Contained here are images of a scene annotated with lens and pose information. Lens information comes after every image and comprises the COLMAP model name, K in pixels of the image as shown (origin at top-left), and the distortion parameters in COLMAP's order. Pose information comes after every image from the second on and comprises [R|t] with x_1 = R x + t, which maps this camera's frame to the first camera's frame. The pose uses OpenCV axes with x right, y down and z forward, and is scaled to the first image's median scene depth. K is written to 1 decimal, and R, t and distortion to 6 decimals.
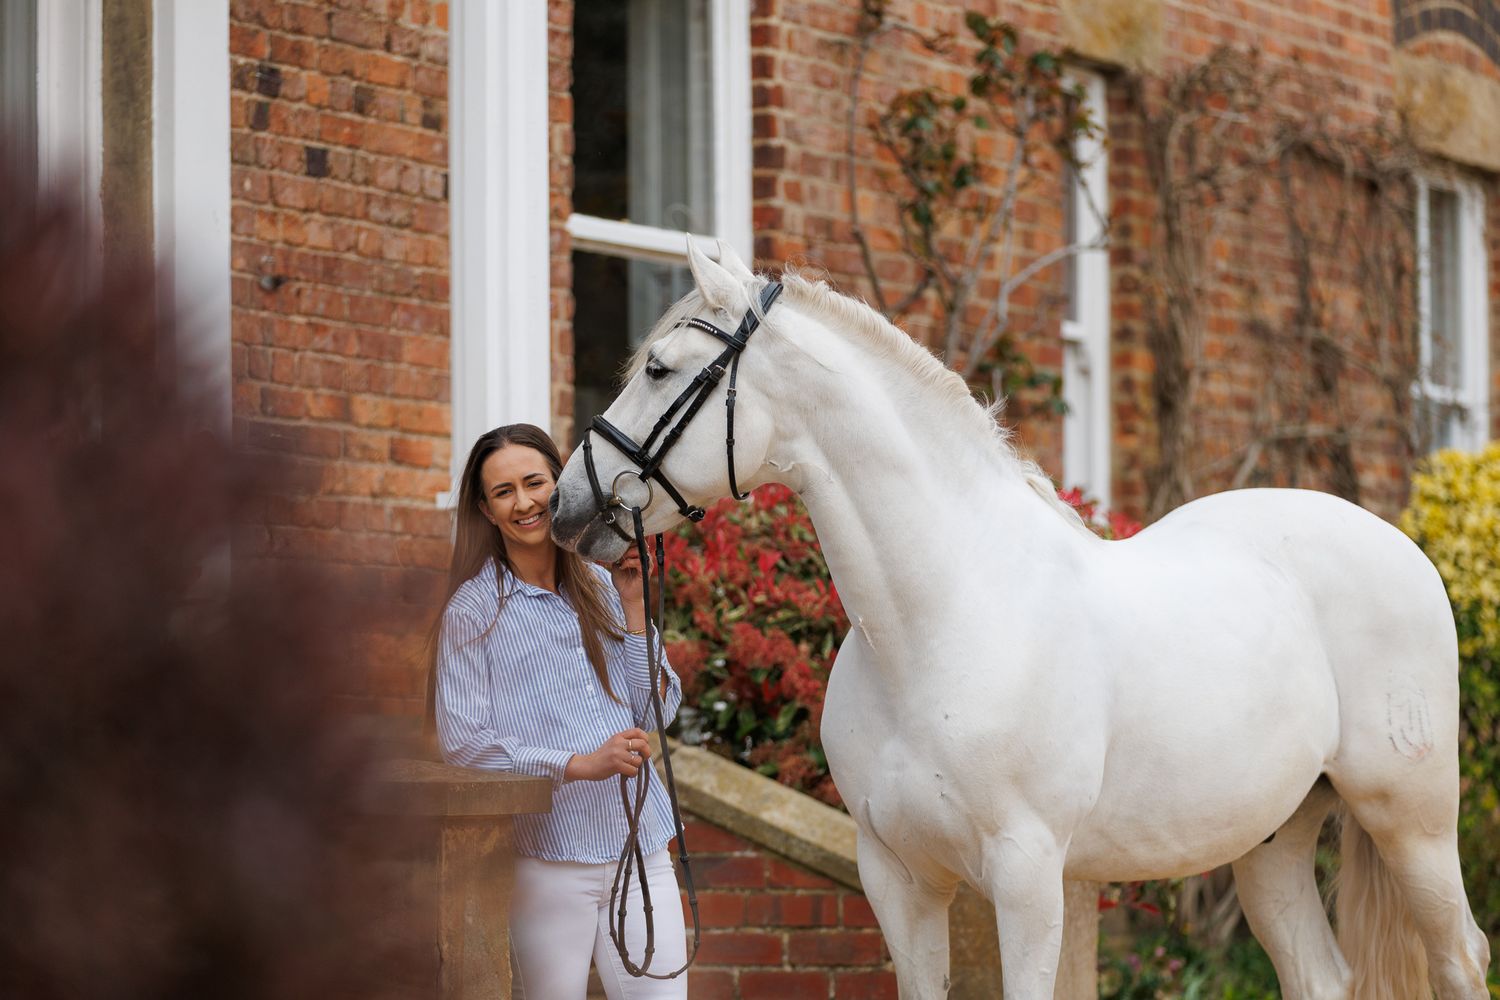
lens RADIAL K [[5730.3, 0, 750.0], [0, 5730.3, 500.0], [0, 0, 1]] dist [-0.290225, 4.038245]
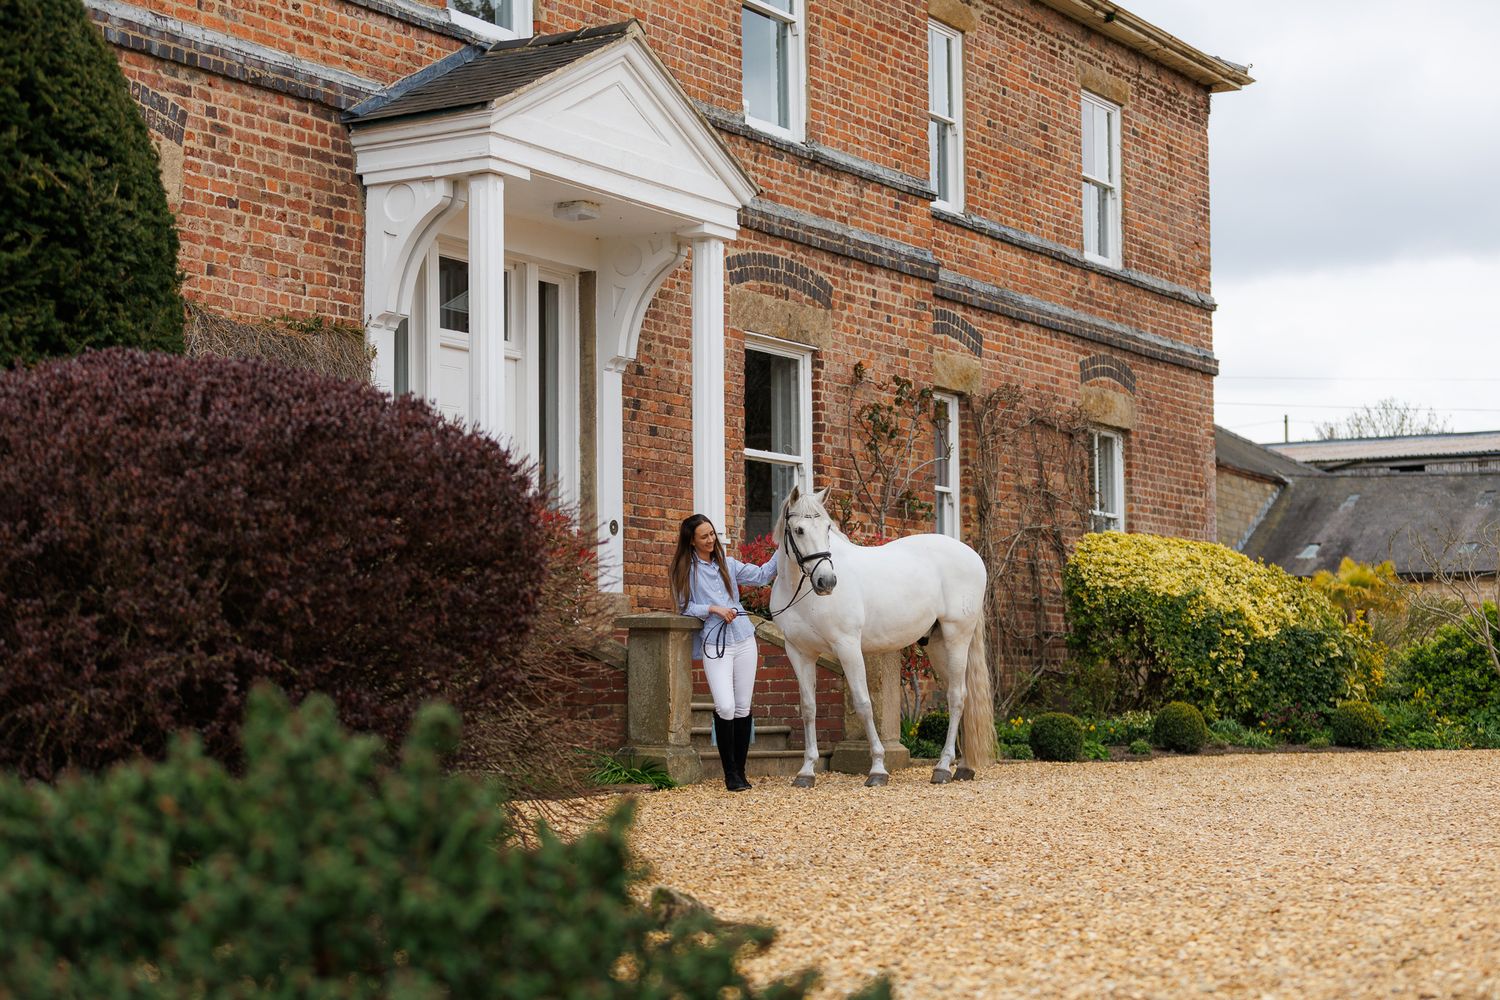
lens RADIAL K [[2926.8, 0, 750.0], [0, 2926.8, 500.0], [0, 0, 1]] dist [0.024329, 0.011321]
pose [[0.996686, -0.005810, -0.081135, 0.081855], [0.003143, 0.999452, -0.032963, 0.022957], [0.081282, 0.032599, 0.996158, -0.432320]]
